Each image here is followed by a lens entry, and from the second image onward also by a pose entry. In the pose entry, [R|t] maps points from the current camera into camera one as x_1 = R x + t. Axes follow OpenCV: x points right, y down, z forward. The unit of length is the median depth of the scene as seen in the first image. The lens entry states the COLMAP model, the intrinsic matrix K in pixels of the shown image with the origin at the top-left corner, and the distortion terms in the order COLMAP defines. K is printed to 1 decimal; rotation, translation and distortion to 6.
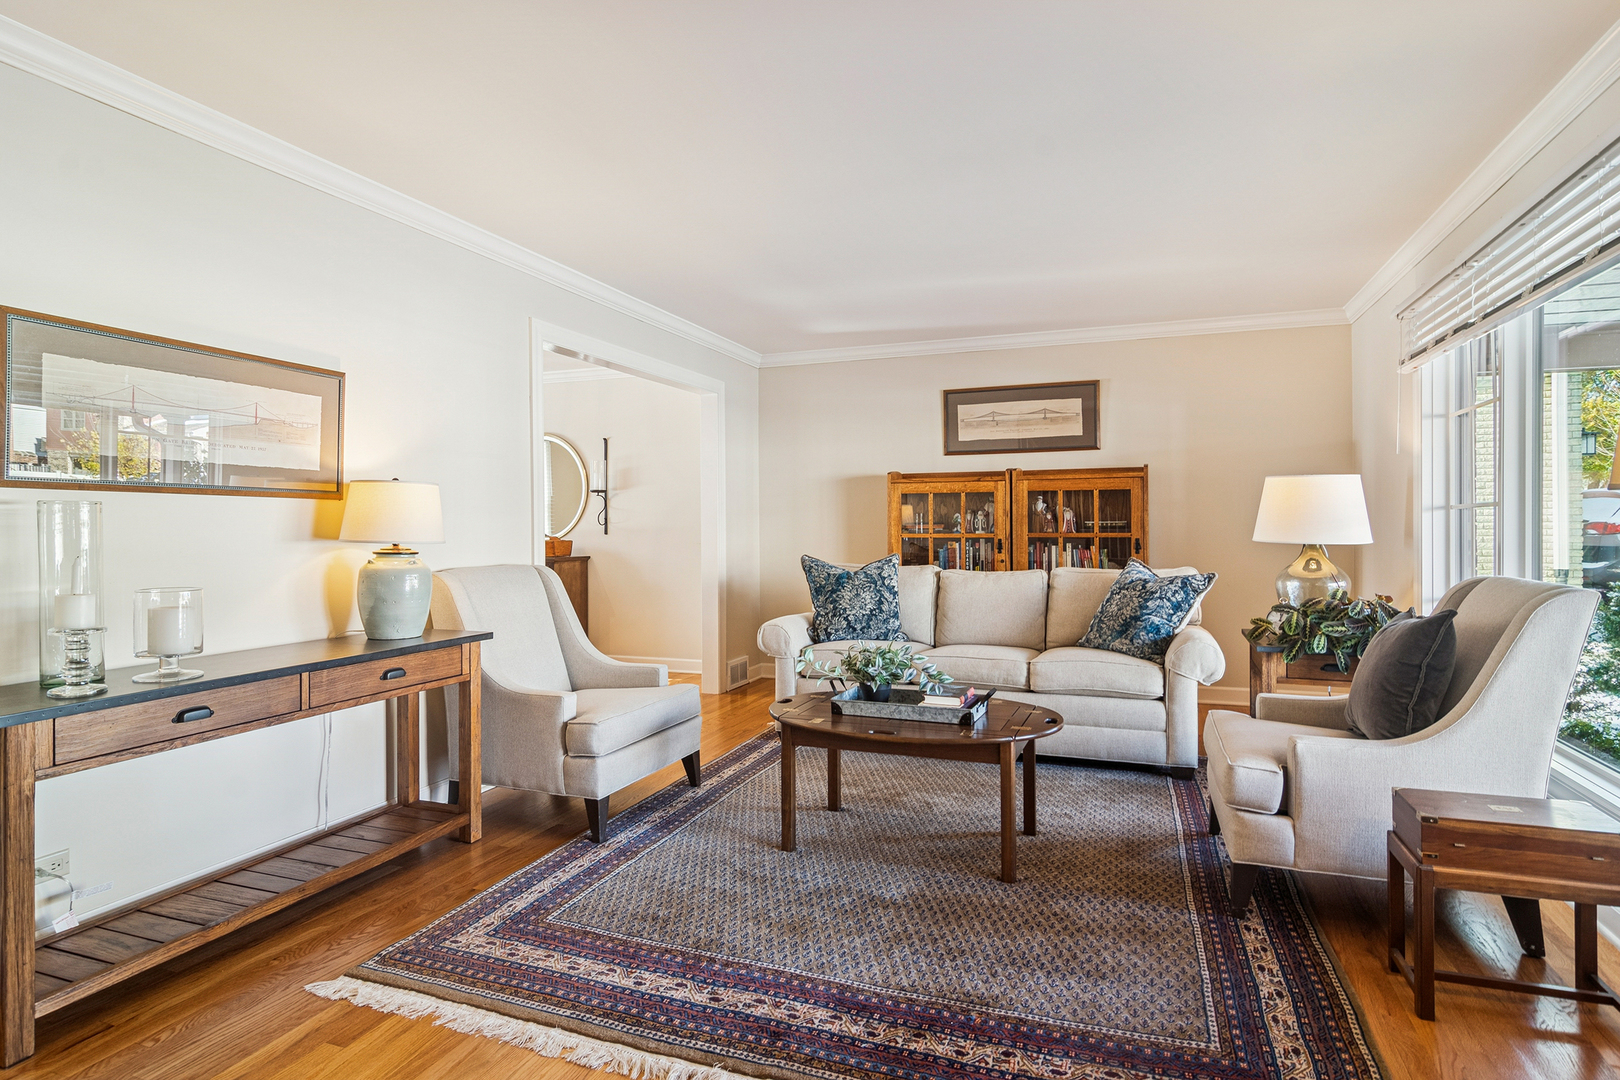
lens RADIAL K [[880.7, 0, 795.0], [0, 880.7, 530.2], [0, 0, 1]] dist [0.005103, -0.000541]
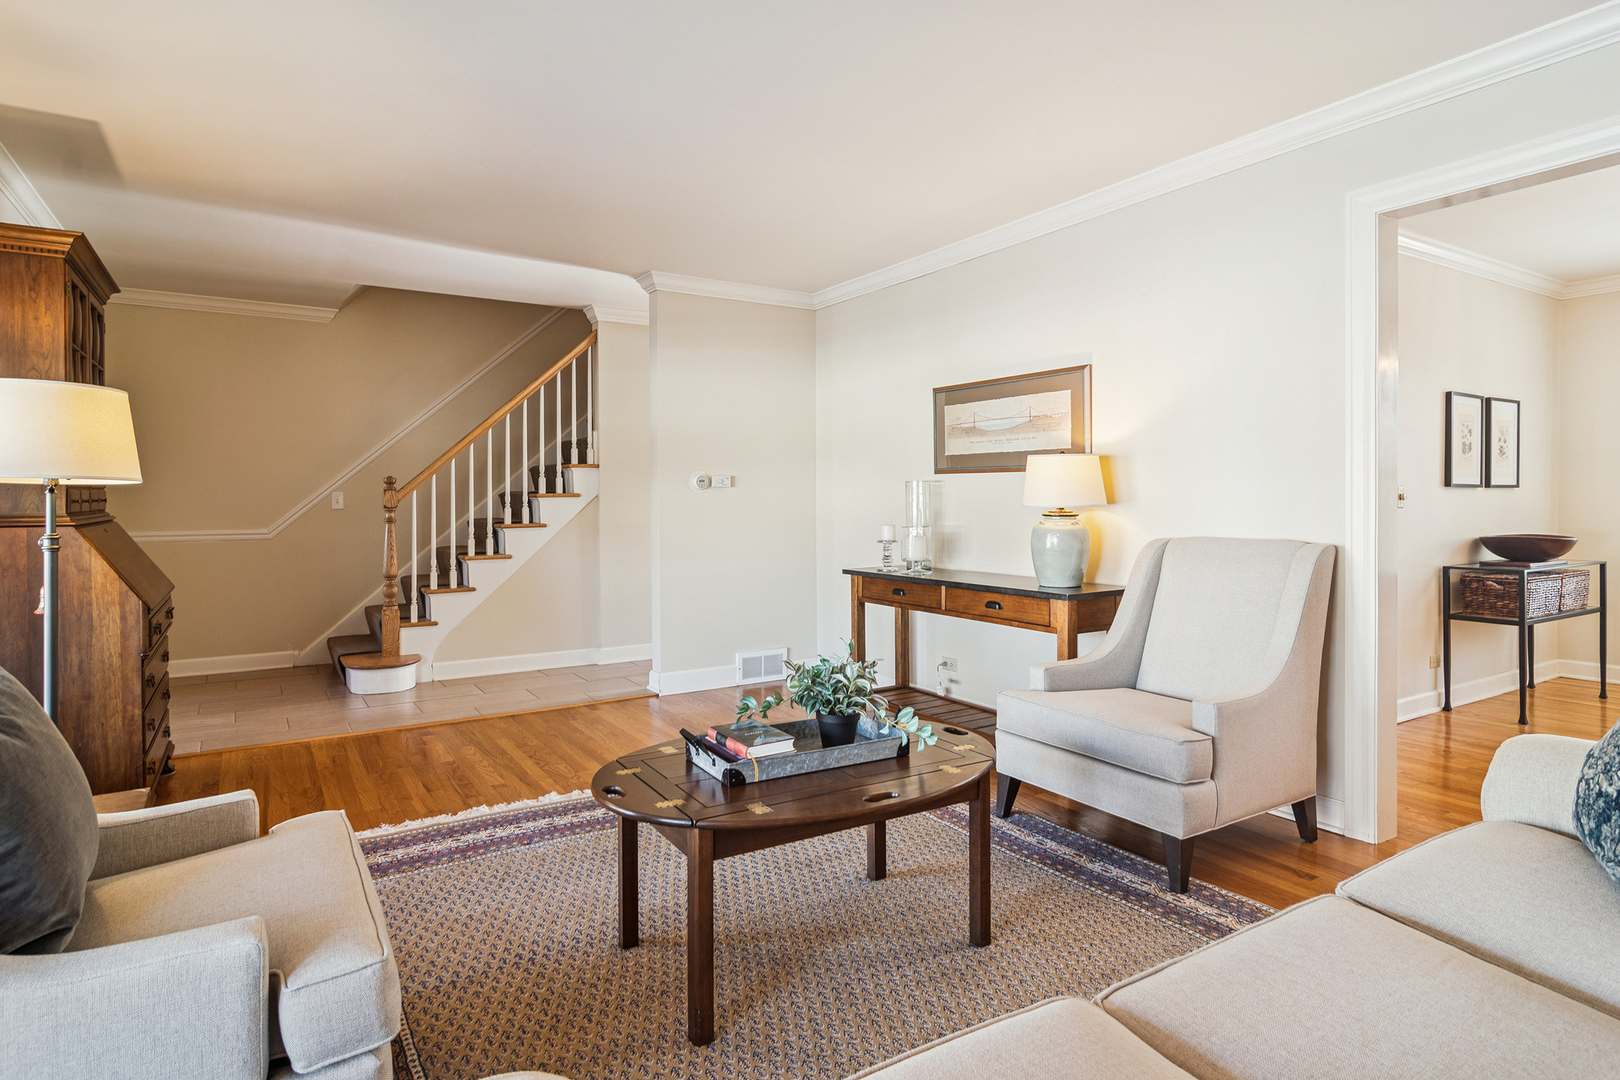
lens RADIAL K [[880.7, 0, 815.5], [0, 880.7, 509.5], [0, 0, 1]] dist [0.005103, -0.000541]
pose [[-0.588448, 0.021042, -0.808262, 0.711321], [0.005260, 0.999740, 0.022198, -0.009294], [0.808518, 0.008811, -0.588405, 1.466360]]
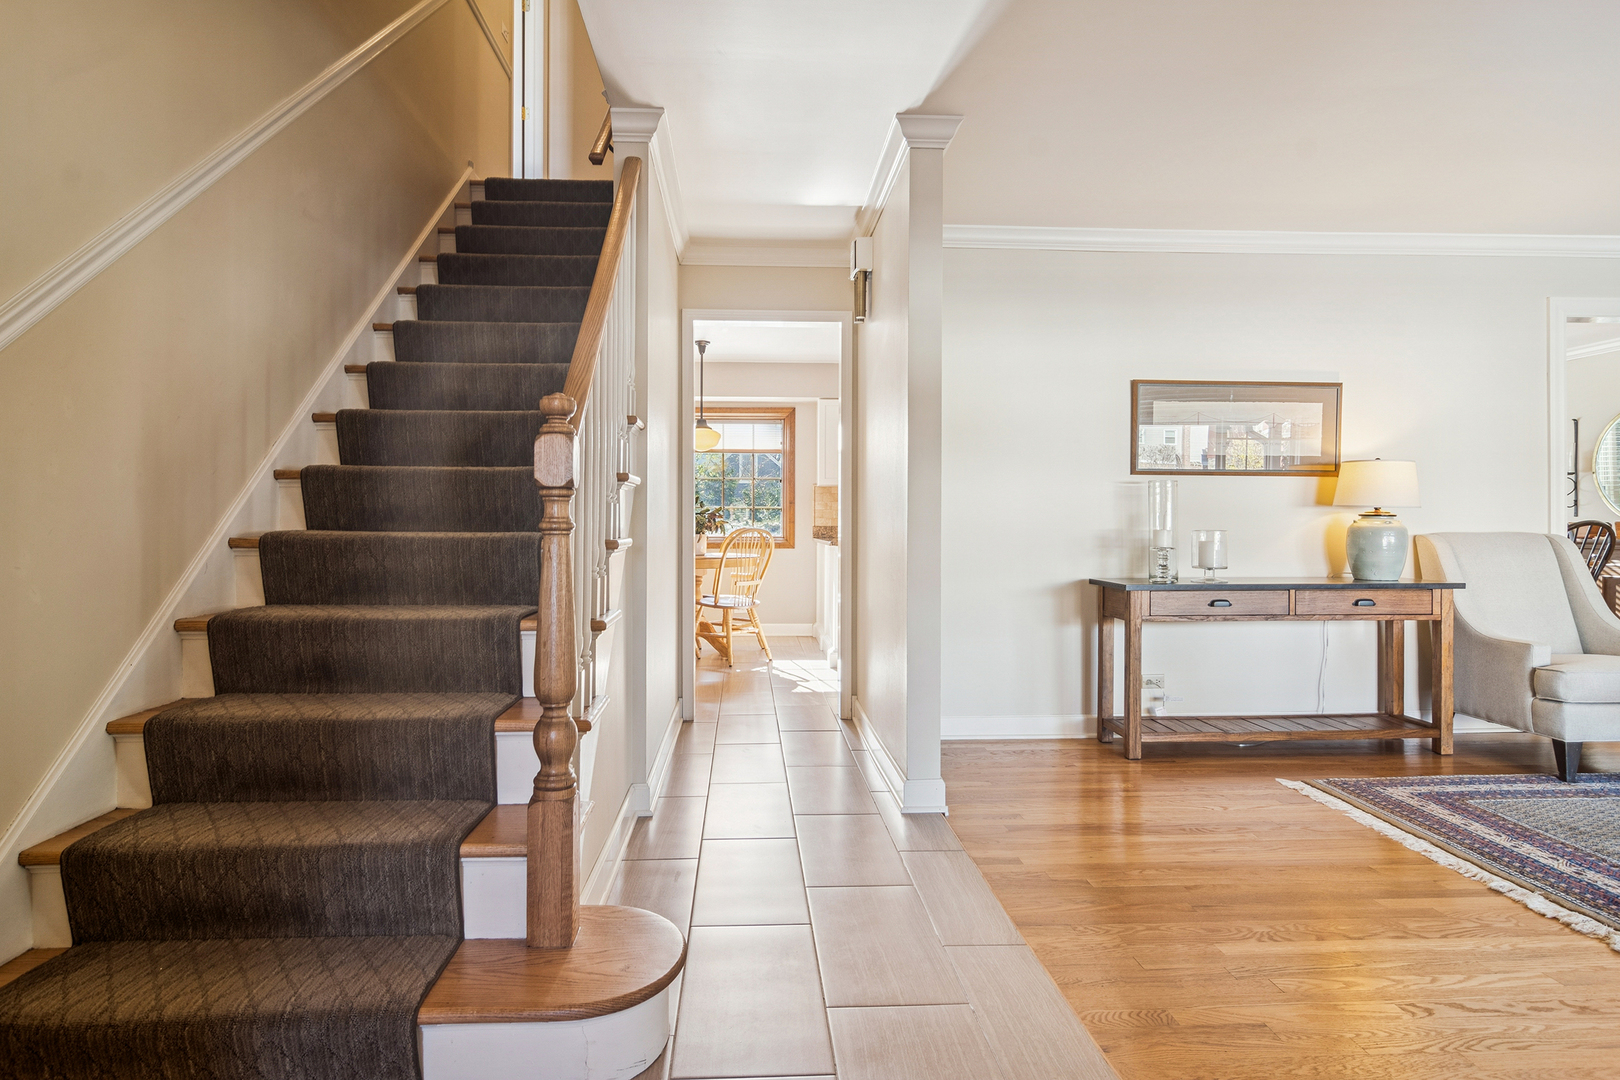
lens RADIAL K [[880.7, 0, 798.7], [0, 880.7, 528.7], [0, 0, 1]] dist [0.005103, -0.000541]
pose [[0.410386, 0.011516, -0.911839, 0.399667], [-0.006661, 0.999931, 0.009631, 0.039826], [0.911888, 0.002122, 0.410435, -0.329071]]
